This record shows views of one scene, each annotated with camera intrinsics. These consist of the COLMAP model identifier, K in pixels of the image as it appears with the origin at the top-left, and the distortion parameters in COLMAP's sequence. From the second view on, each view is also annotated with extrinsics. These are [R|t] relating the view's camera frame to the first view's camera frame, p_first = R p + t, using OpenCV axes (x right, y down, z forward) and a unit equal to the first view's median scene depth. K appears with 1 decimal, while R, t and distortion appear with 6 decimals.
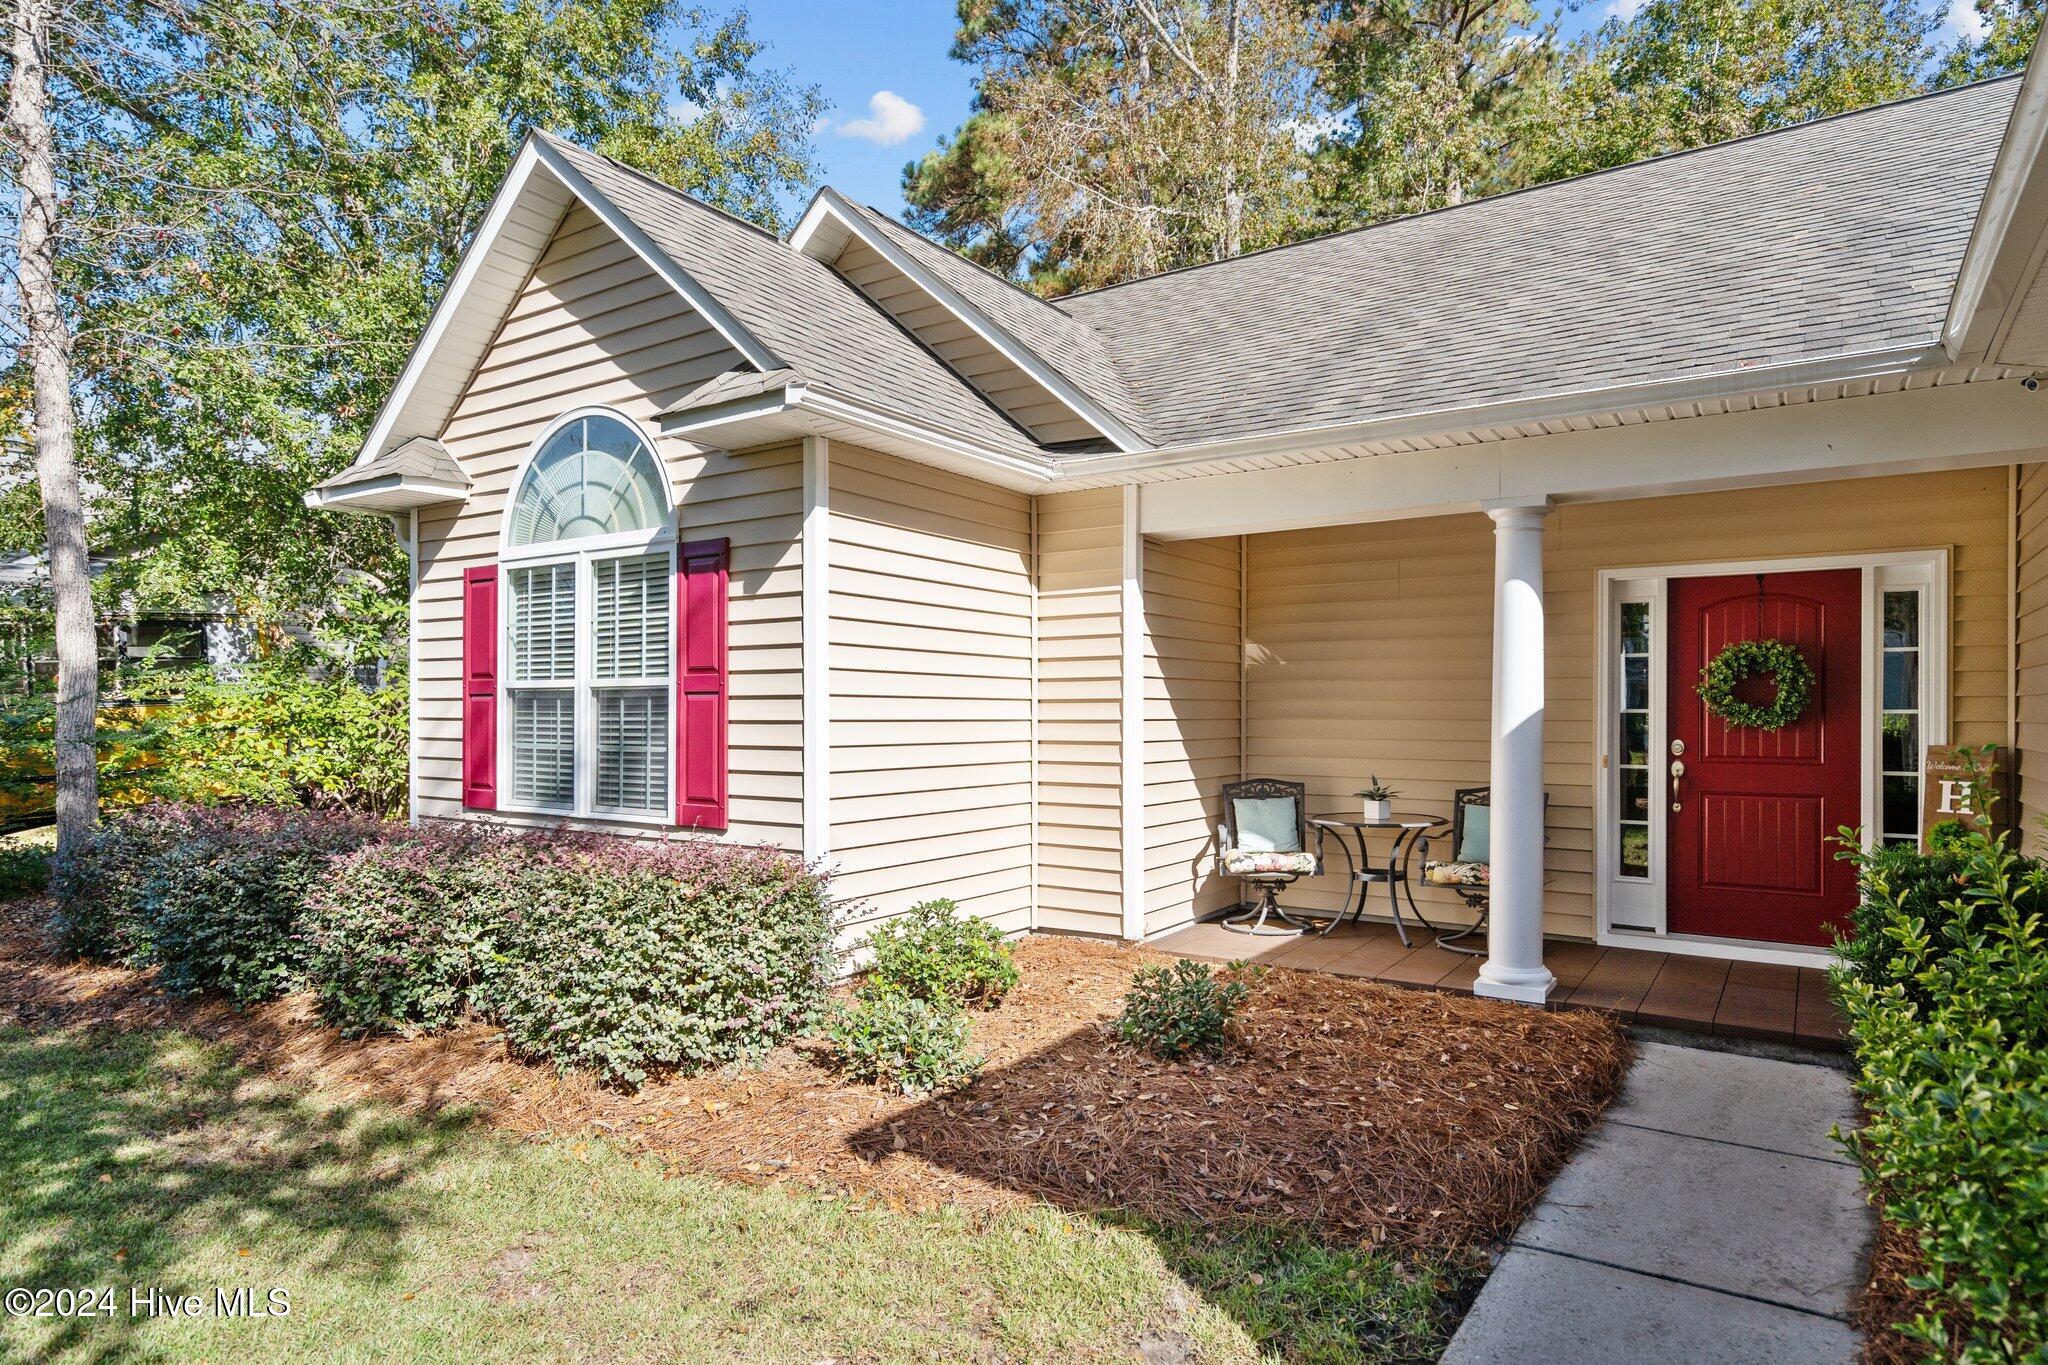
lens RADIAL K [[1187.9, 0, 1022.0], [0, 1187.9, 713.3], [0, 0, 1]] dist [0.002201, 0.000056]
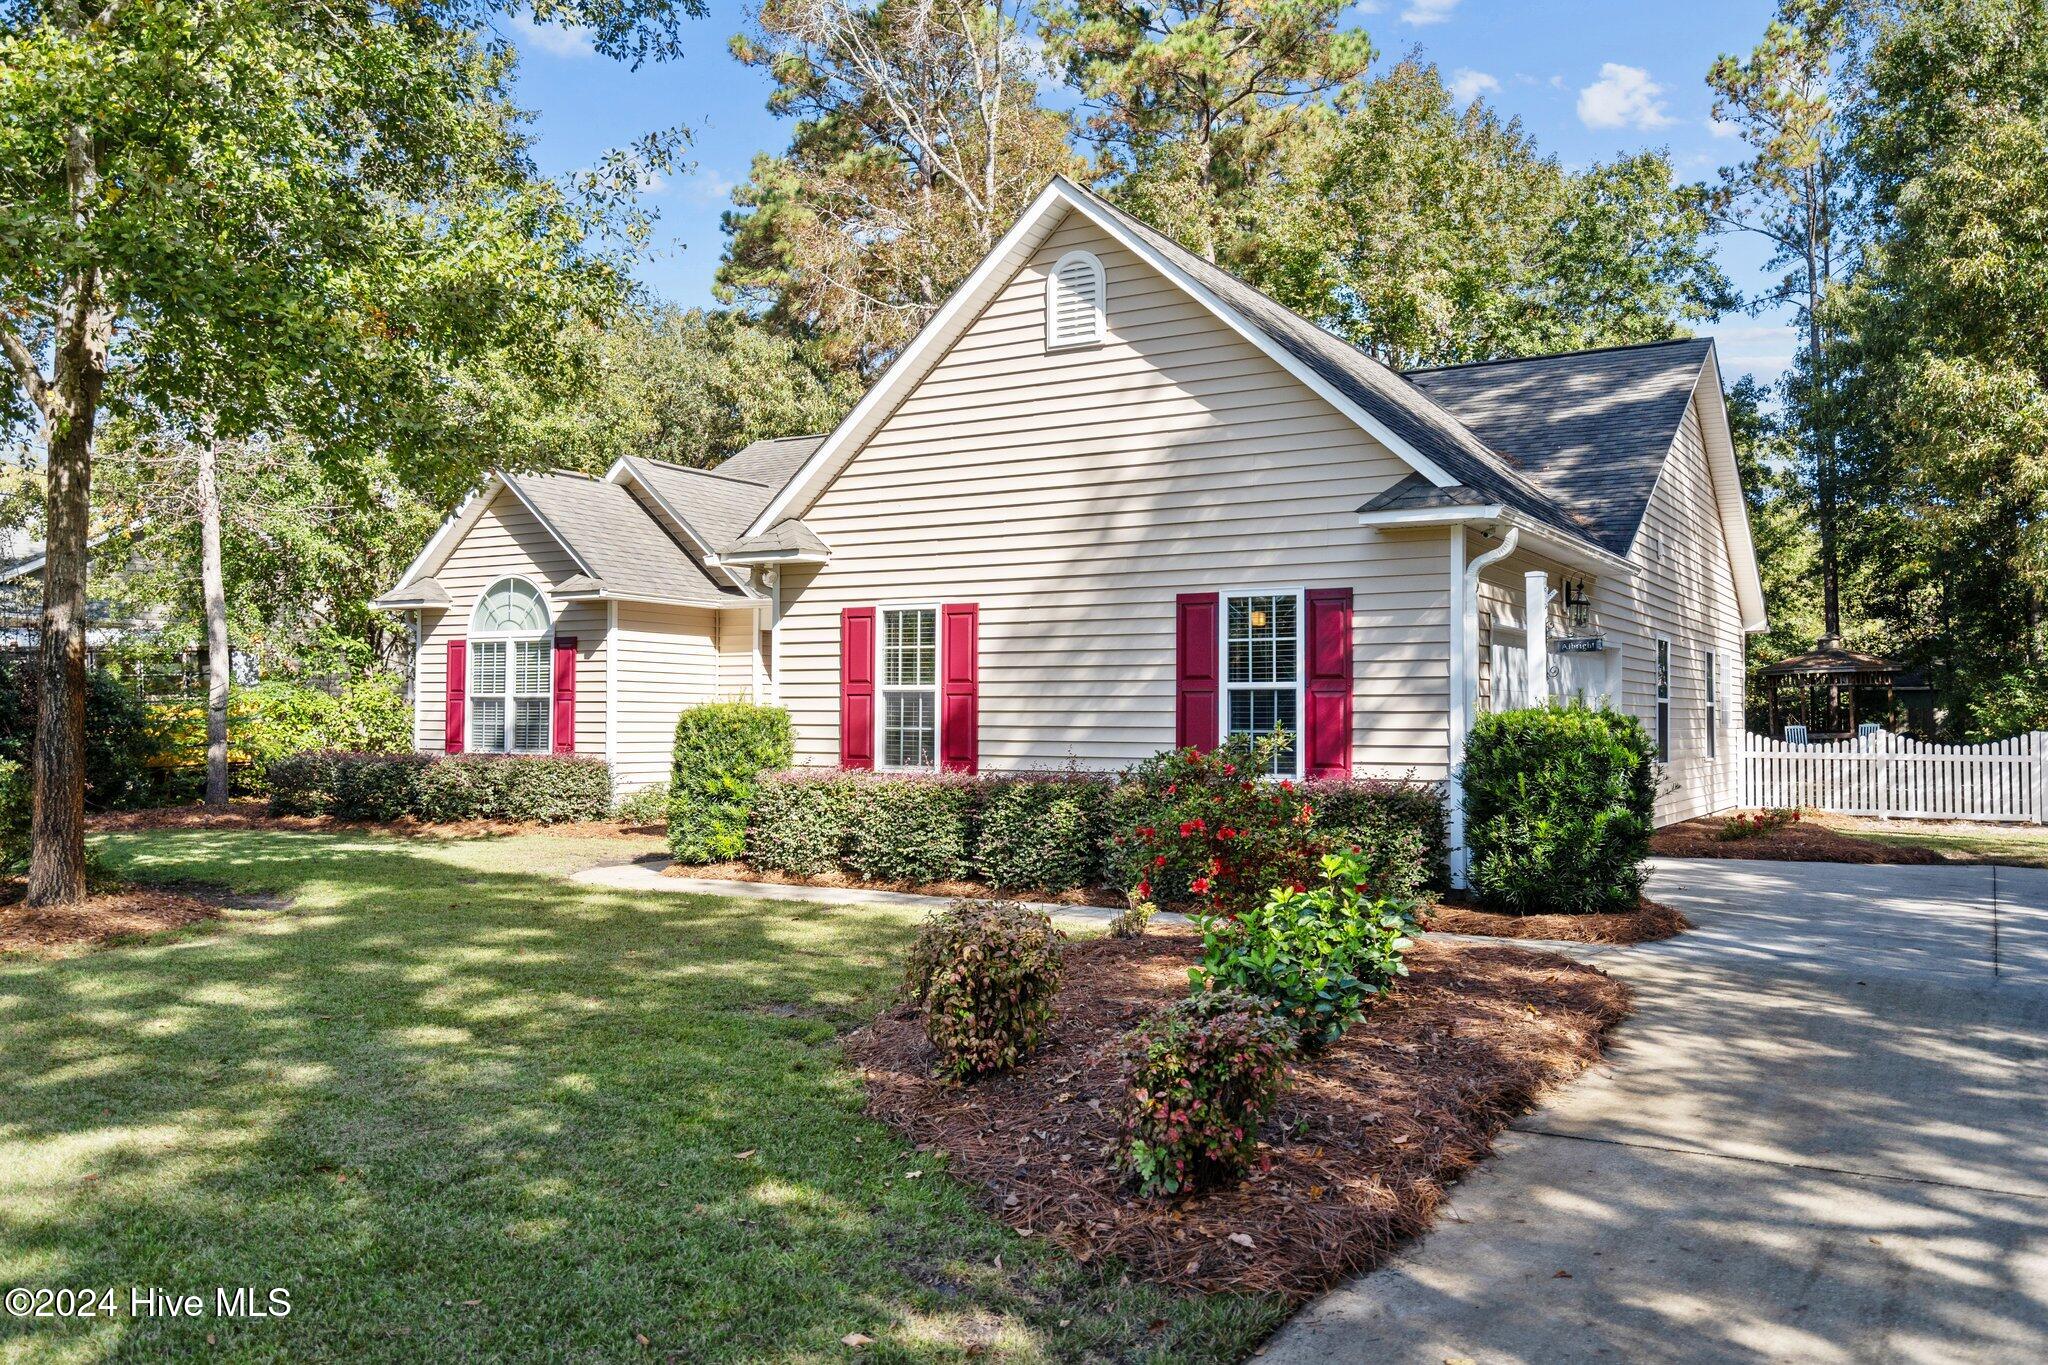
lens RADIAL K [[1639.9, 0, 1024.0], [0, 1639.9, 682.5], [0, 0, 1]] dist [-0.001479, 0.007619]
pose [[0.998765, 0.006768, 0.049221, 0.454511], [-0.005570, 0.999686, -0.024433, 0.021739], [-0.049371, 0.024129, 0.998489, -2.163569]]
